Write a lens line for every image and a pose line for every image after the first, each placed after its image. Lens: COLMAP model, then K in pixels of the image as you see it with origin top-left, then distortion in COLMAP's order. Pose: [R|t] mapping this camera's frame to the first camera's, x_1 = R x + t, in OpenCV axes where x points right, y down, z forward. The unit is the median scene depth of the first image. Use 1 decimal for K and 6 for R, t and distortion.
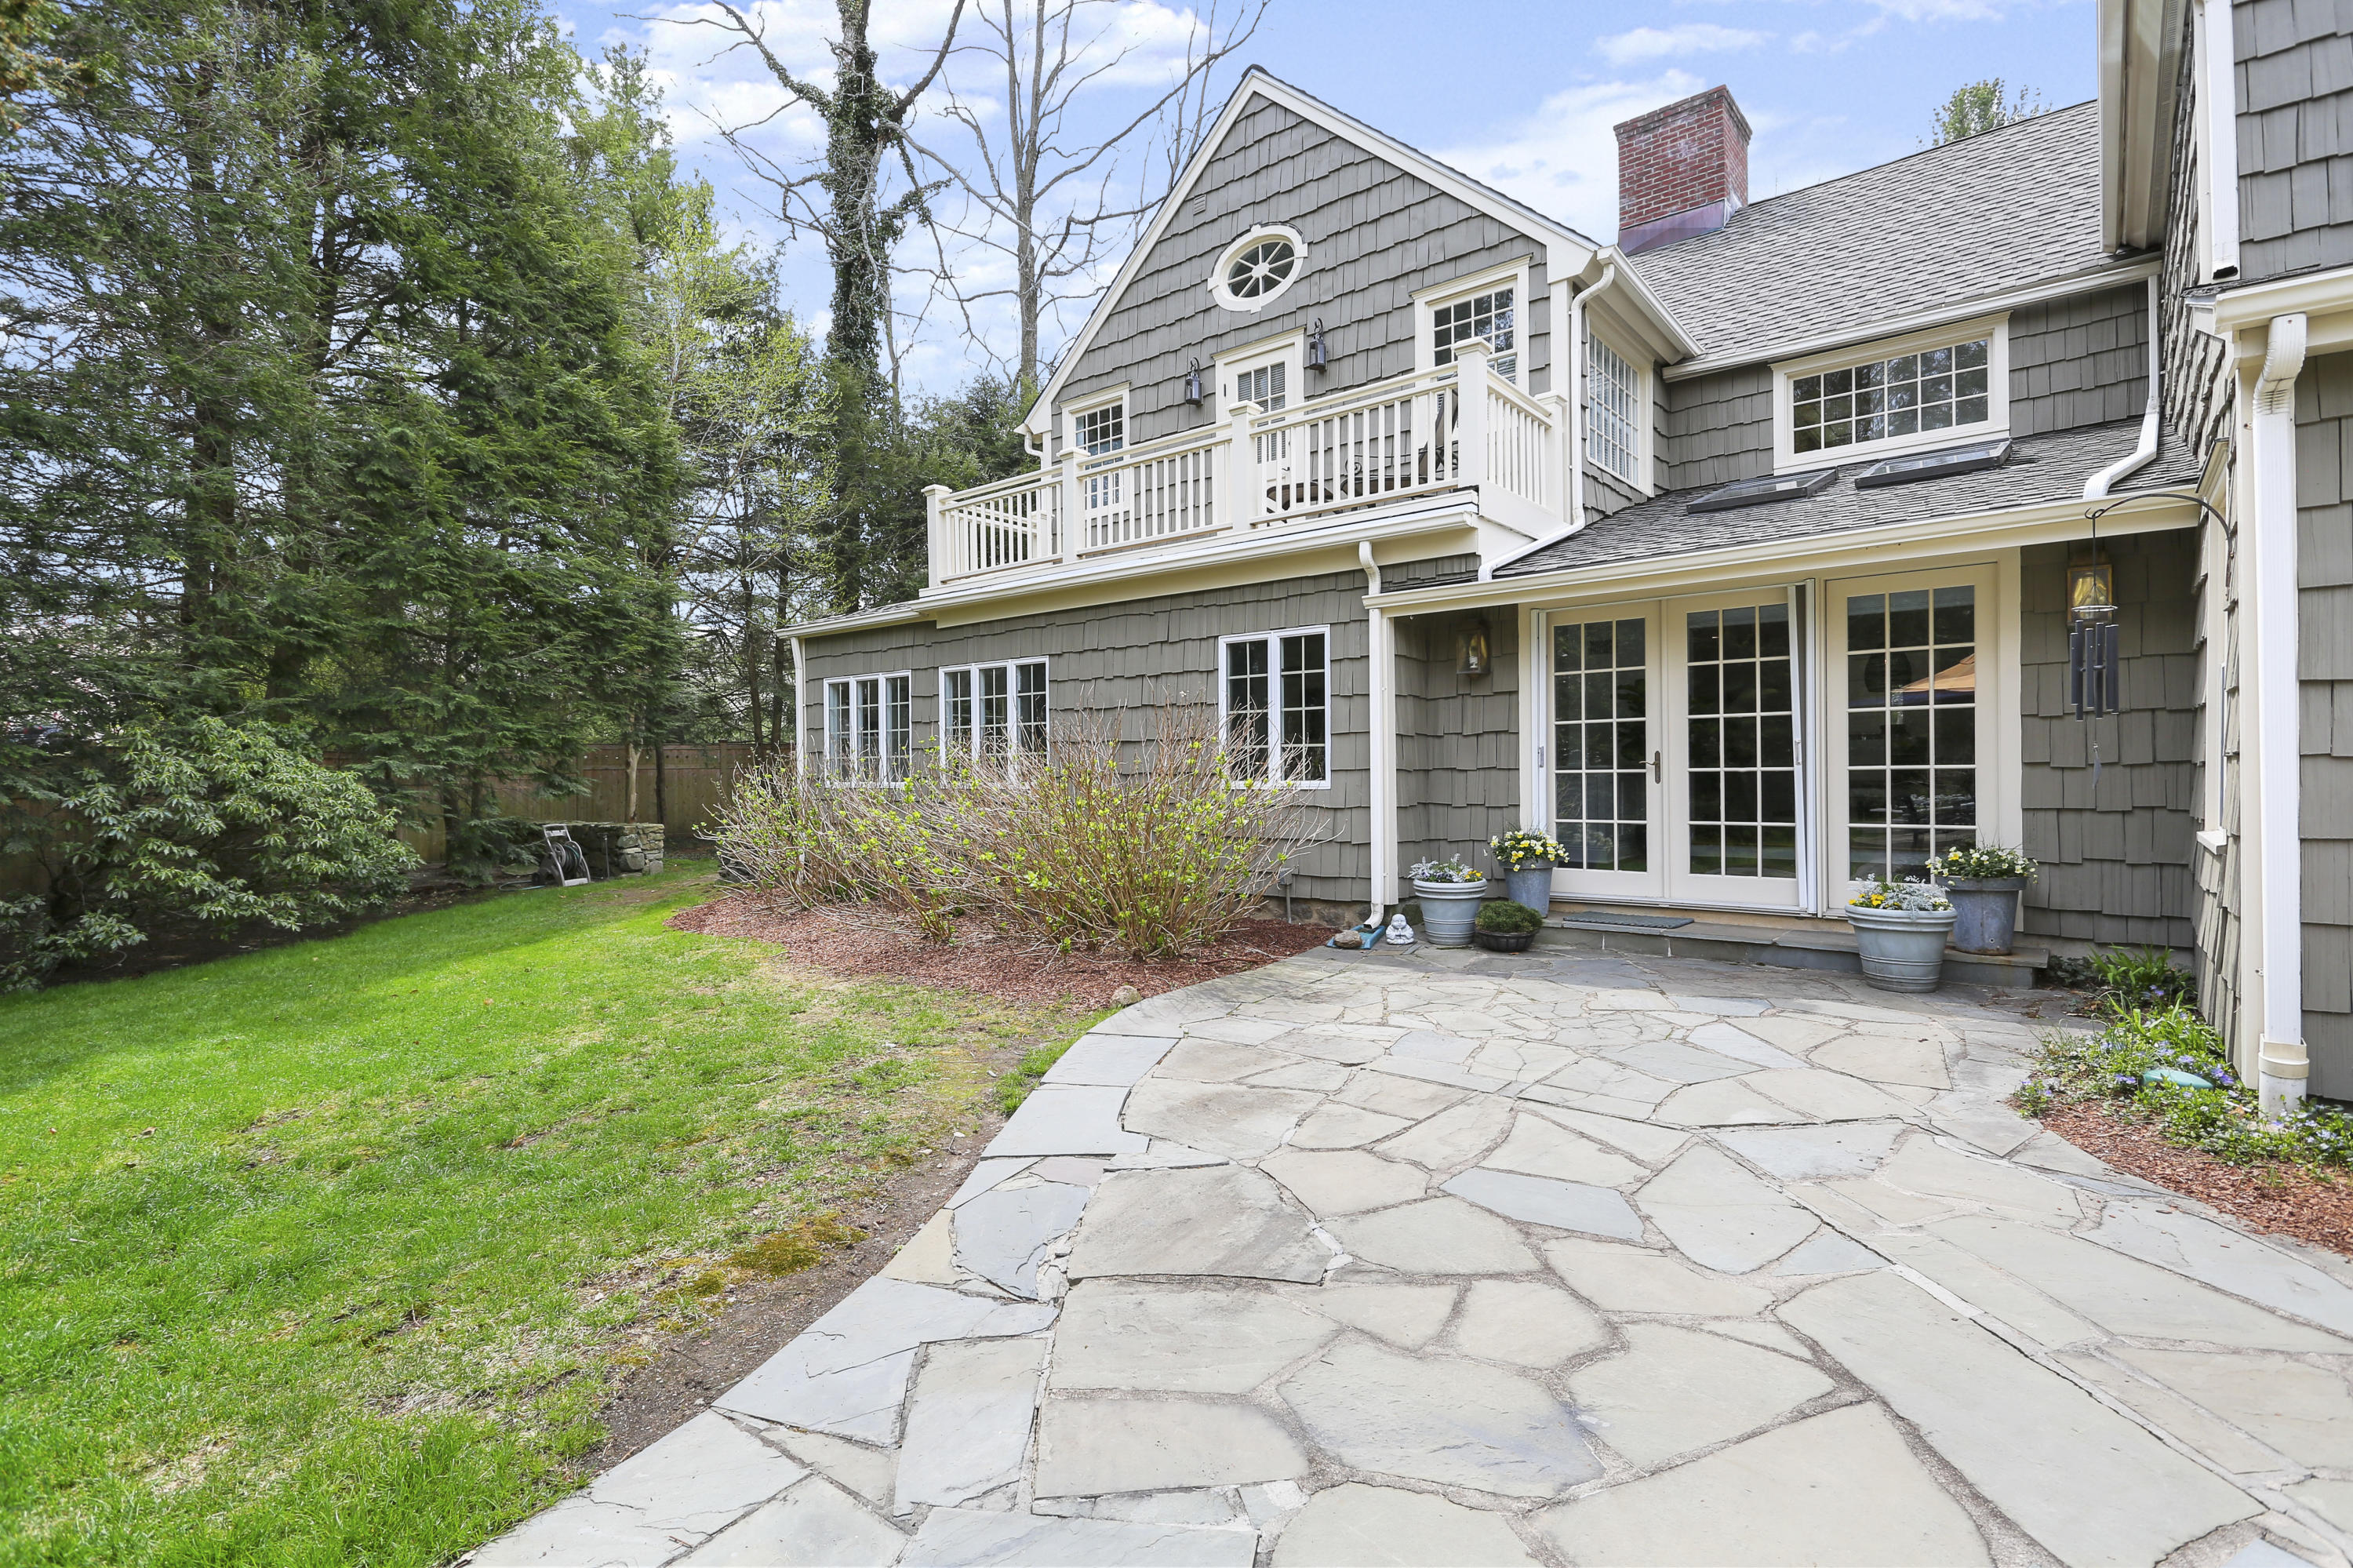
lens RADIAL K [[1113.3, 0, 1175.8], [0, 1113.3, 776.7], [0, 0, 1]] dist [0.022215, -0.014191]
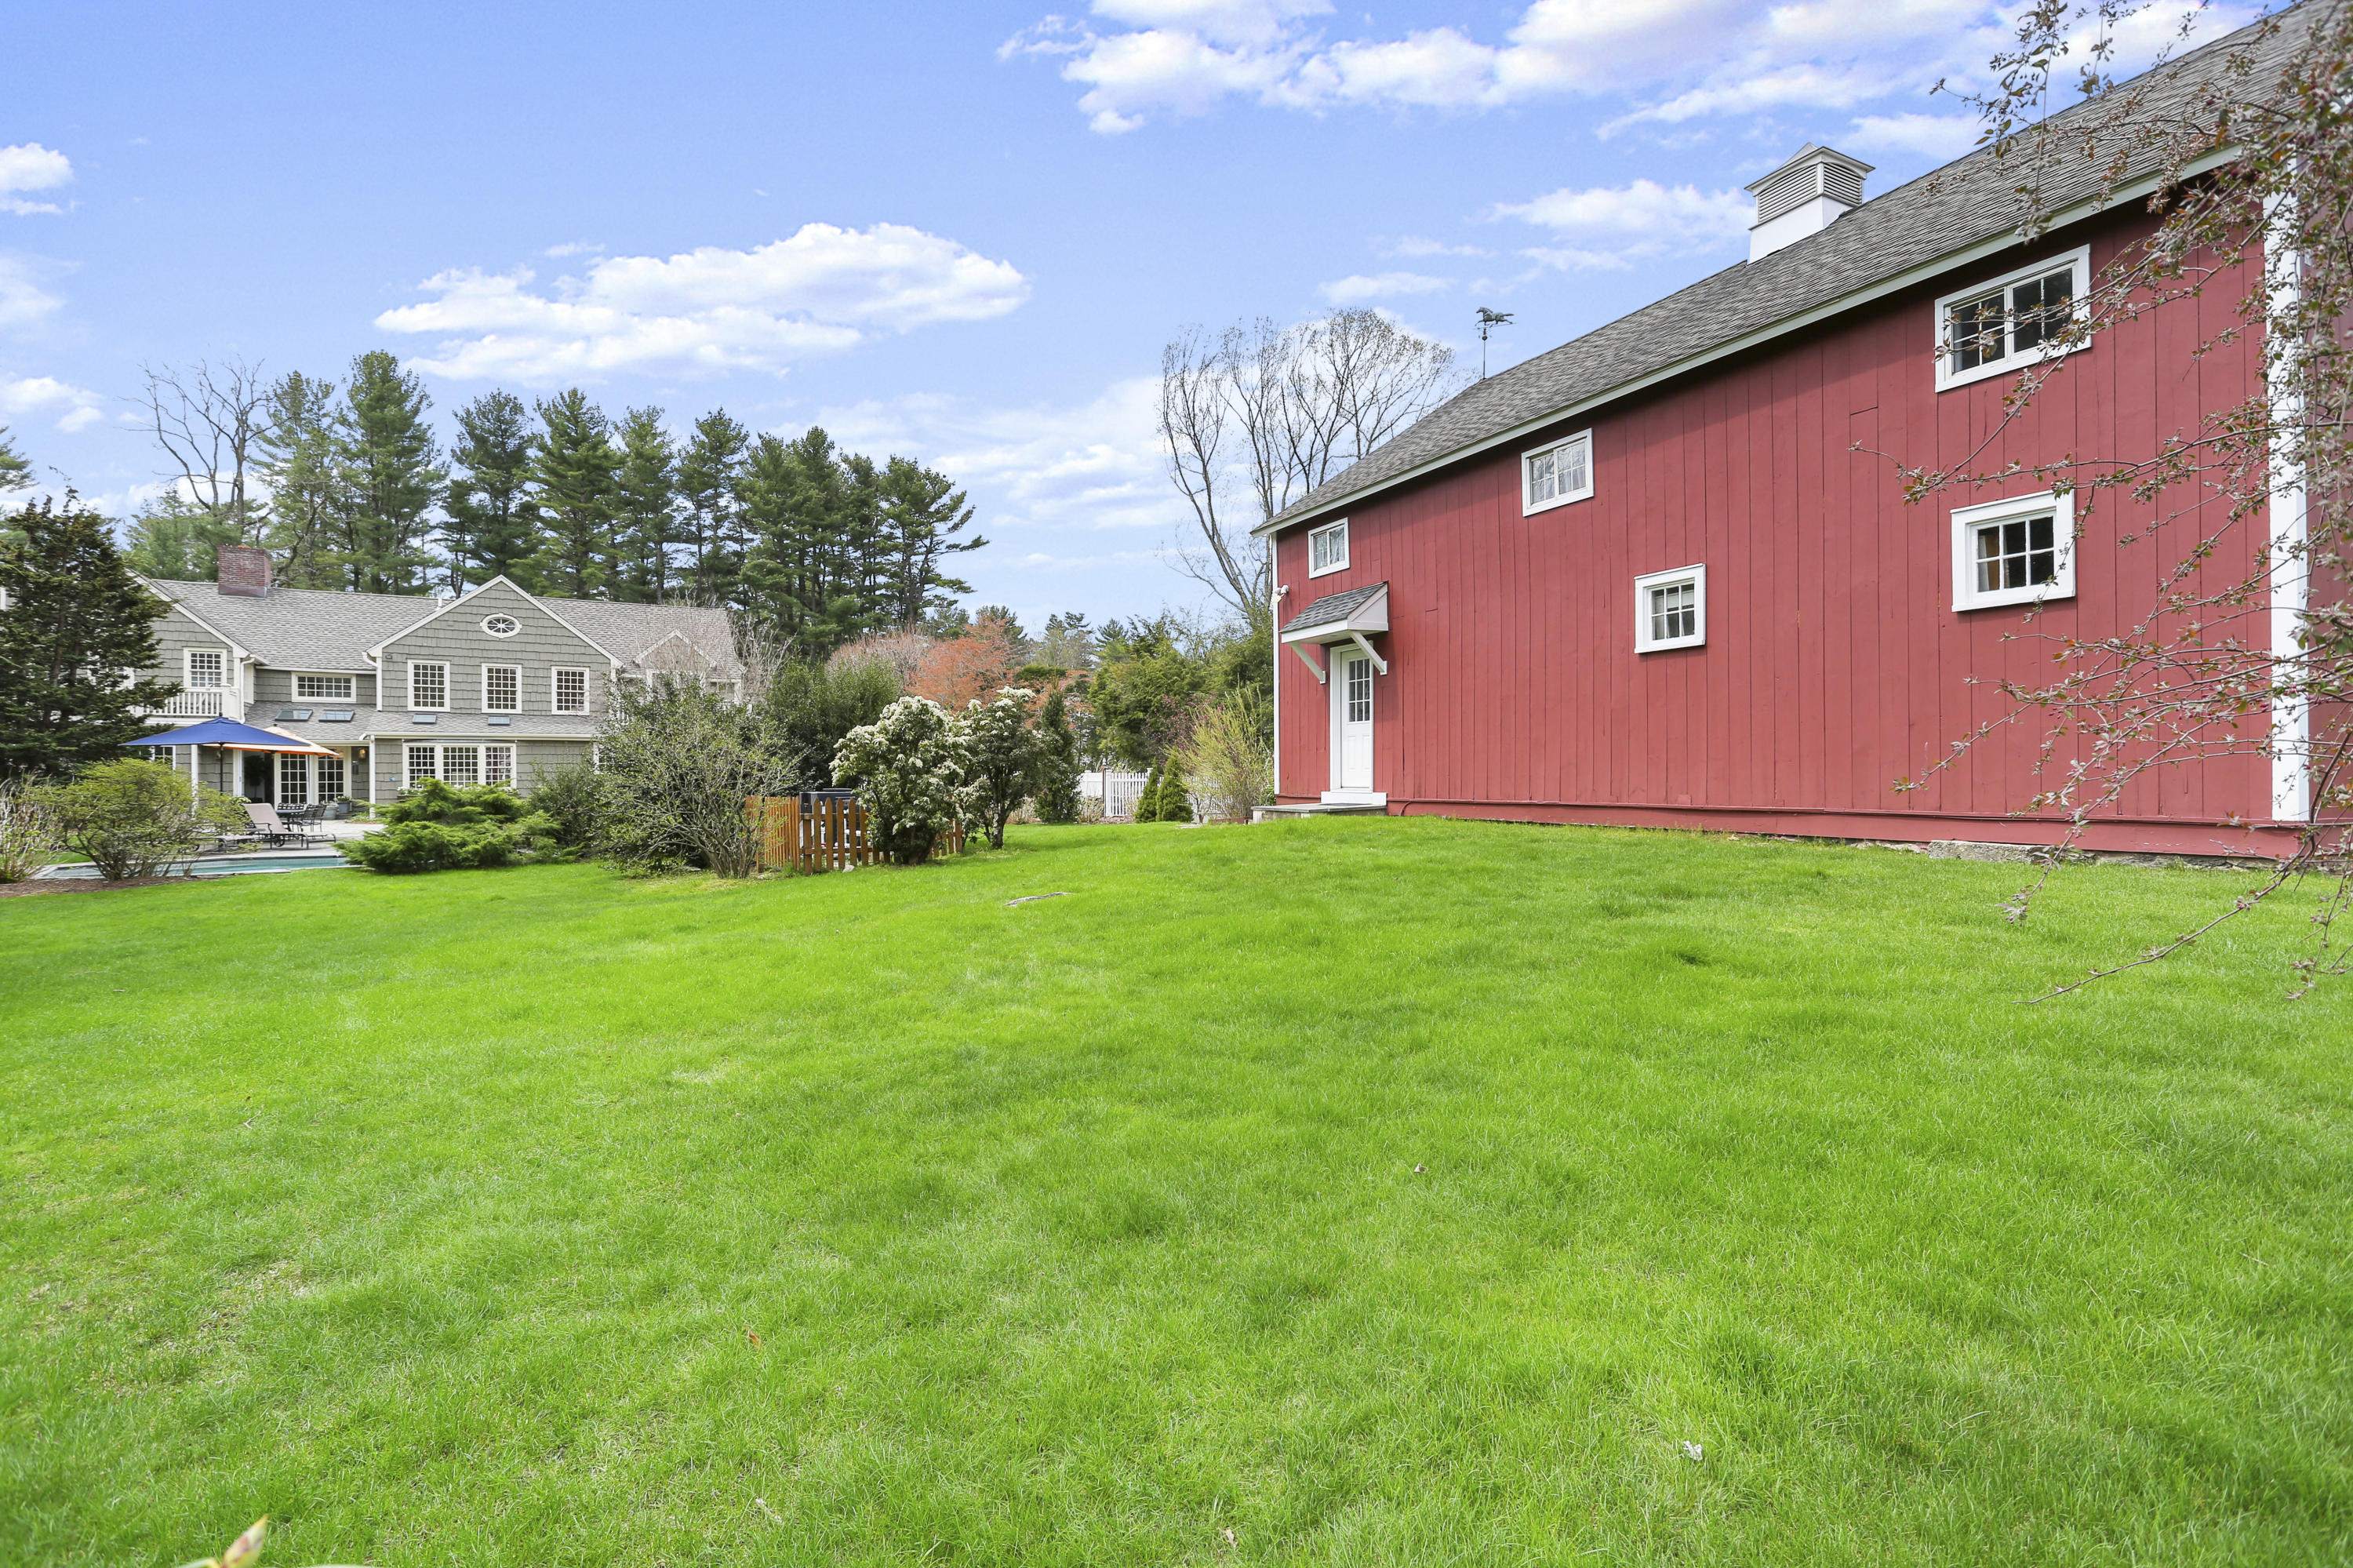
lens RADIAL K [[1103.2, 0, 1182.4], [0, 1103.2, 772.7], [0, 0, 1]] dist [0.000974, -0.000203]
pose [[0.328843, 0.012718, 0.944299, -1.948516], [0.006441, 0.999856, -0.015710, 0.036550], [-0.944363, 0.011248, 0.328714, -2.985060]]
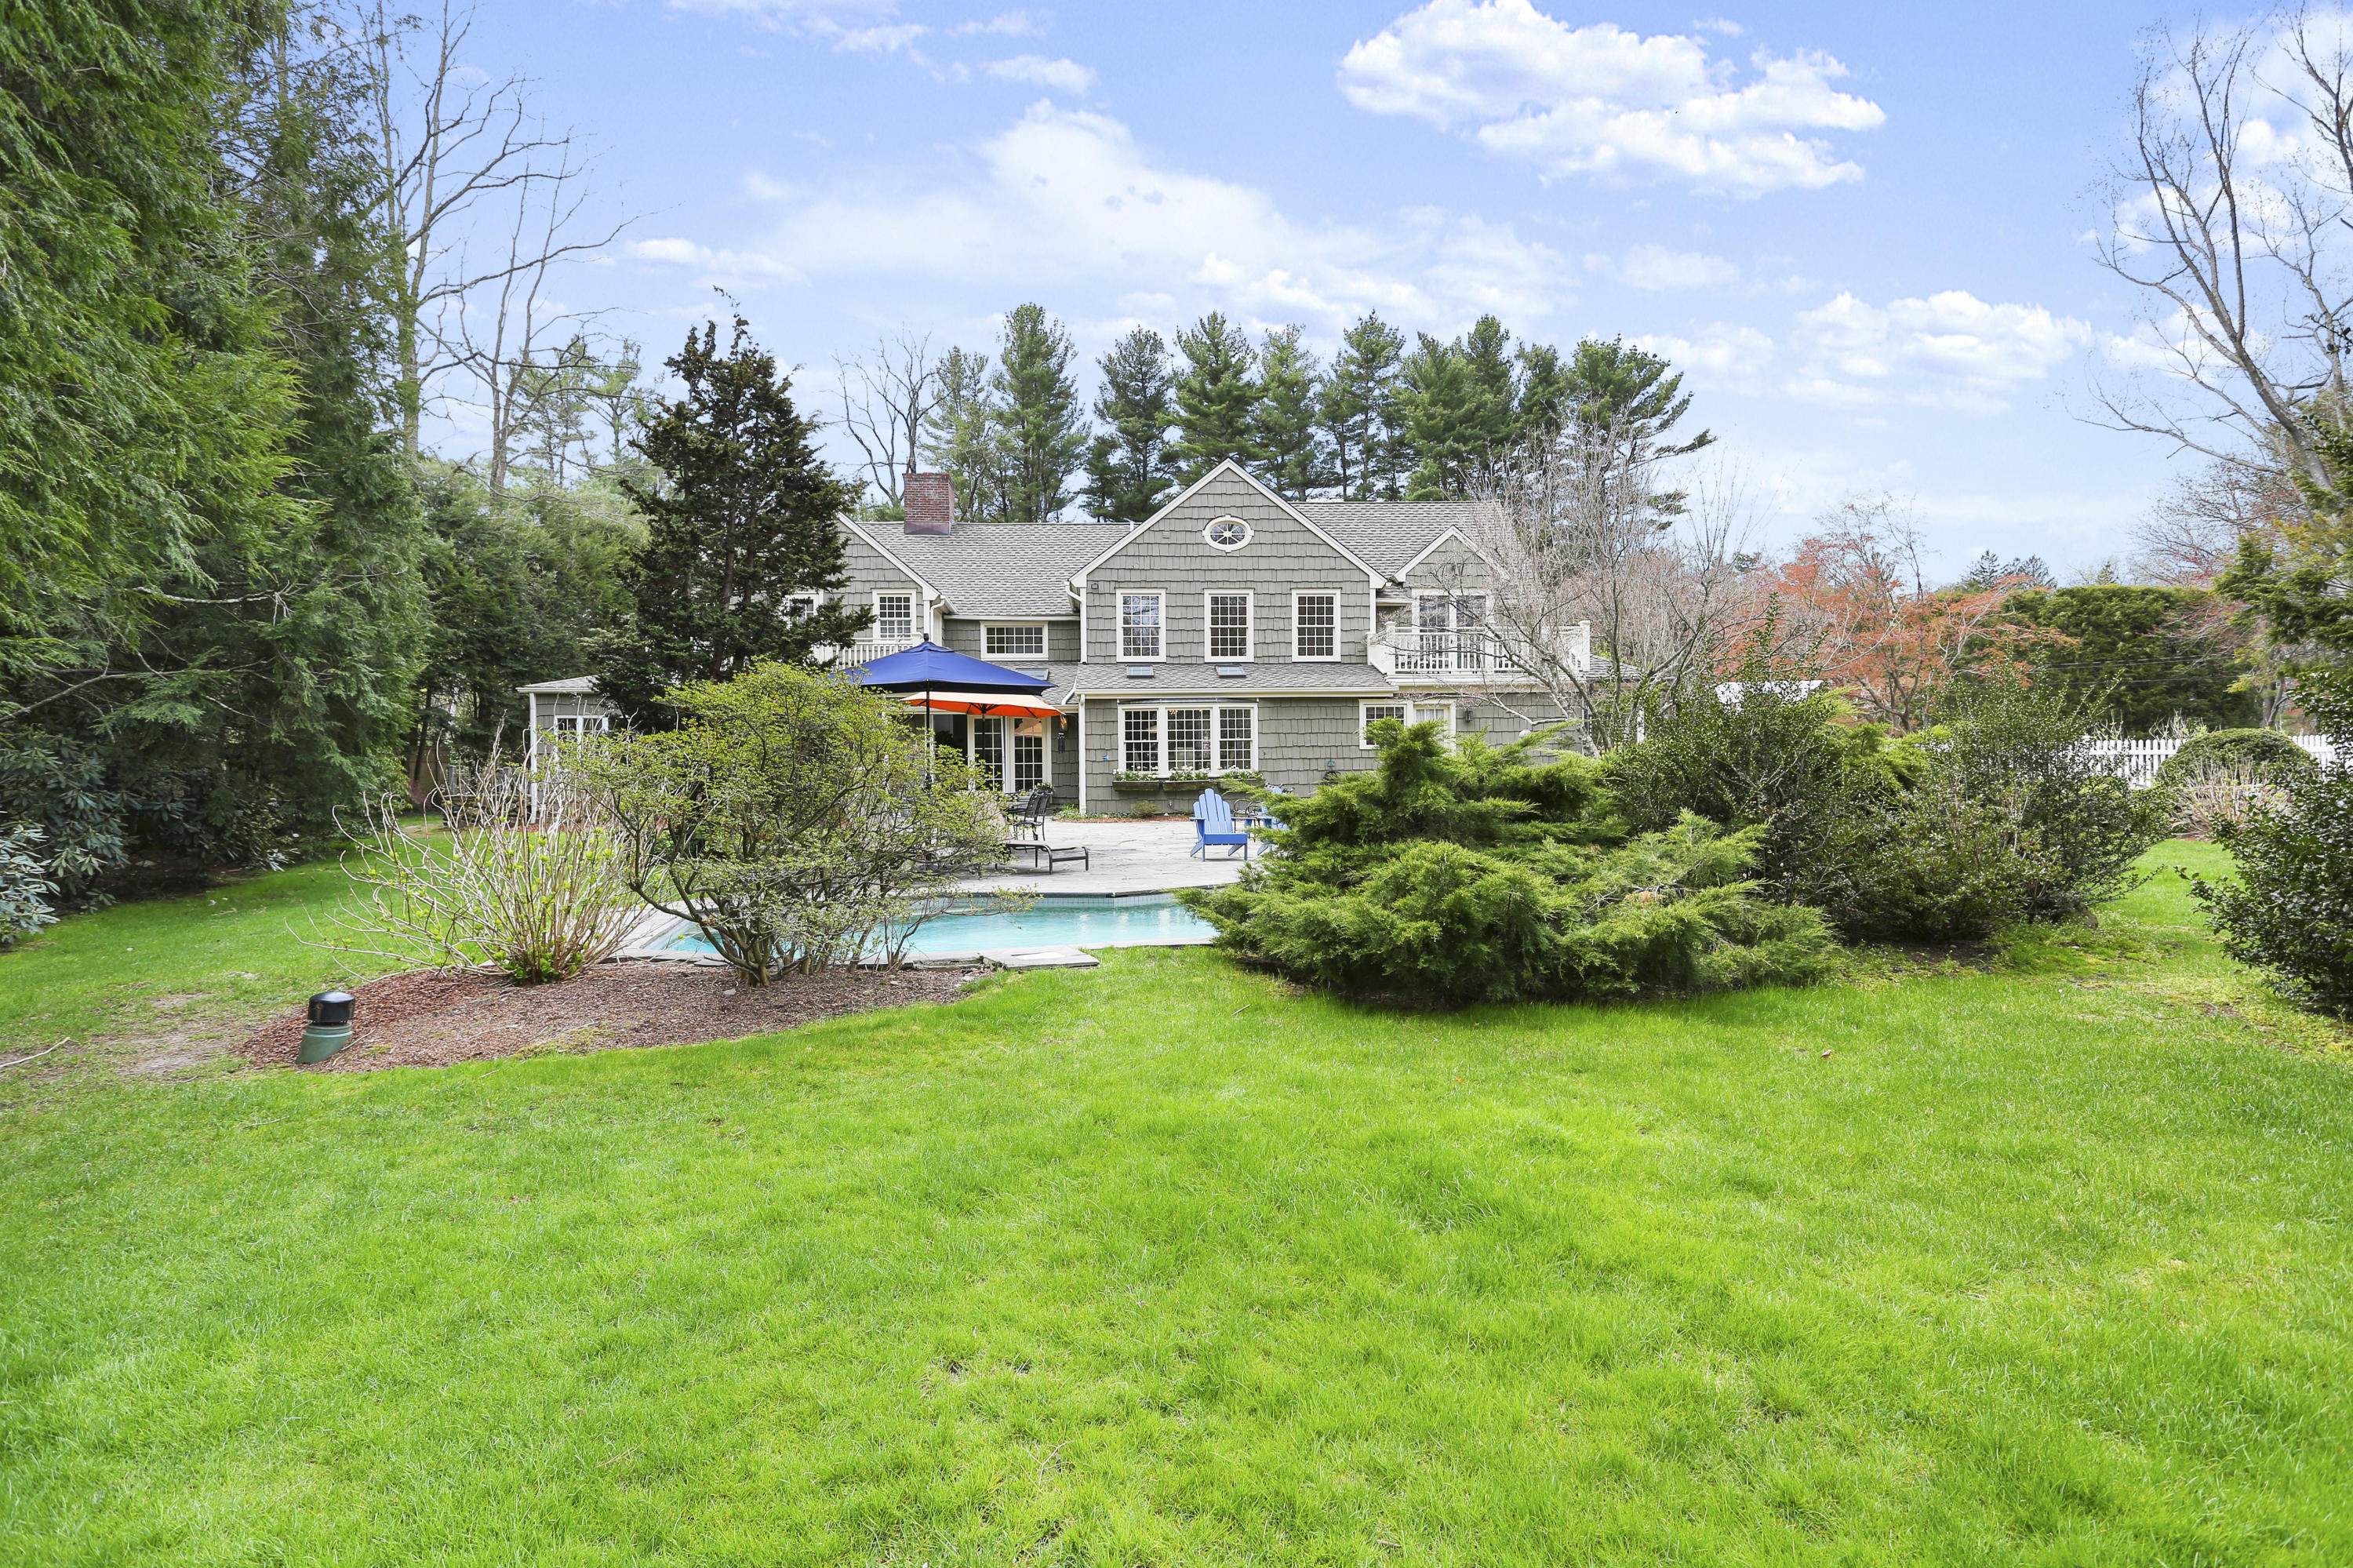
lens RADIAL K [[1237.0, 0, 1176.5], [0, 1237.0, 784.0], [0, 0, 1]] dist [0.031449, 0.000274]
pose [[0.736965, -0.001643, 0.675929, -1.230191], [0.004426, 0.999987, -0.002395, 0.049450], [-0.675916, 0.004757, 0.736963, -1.651948]]
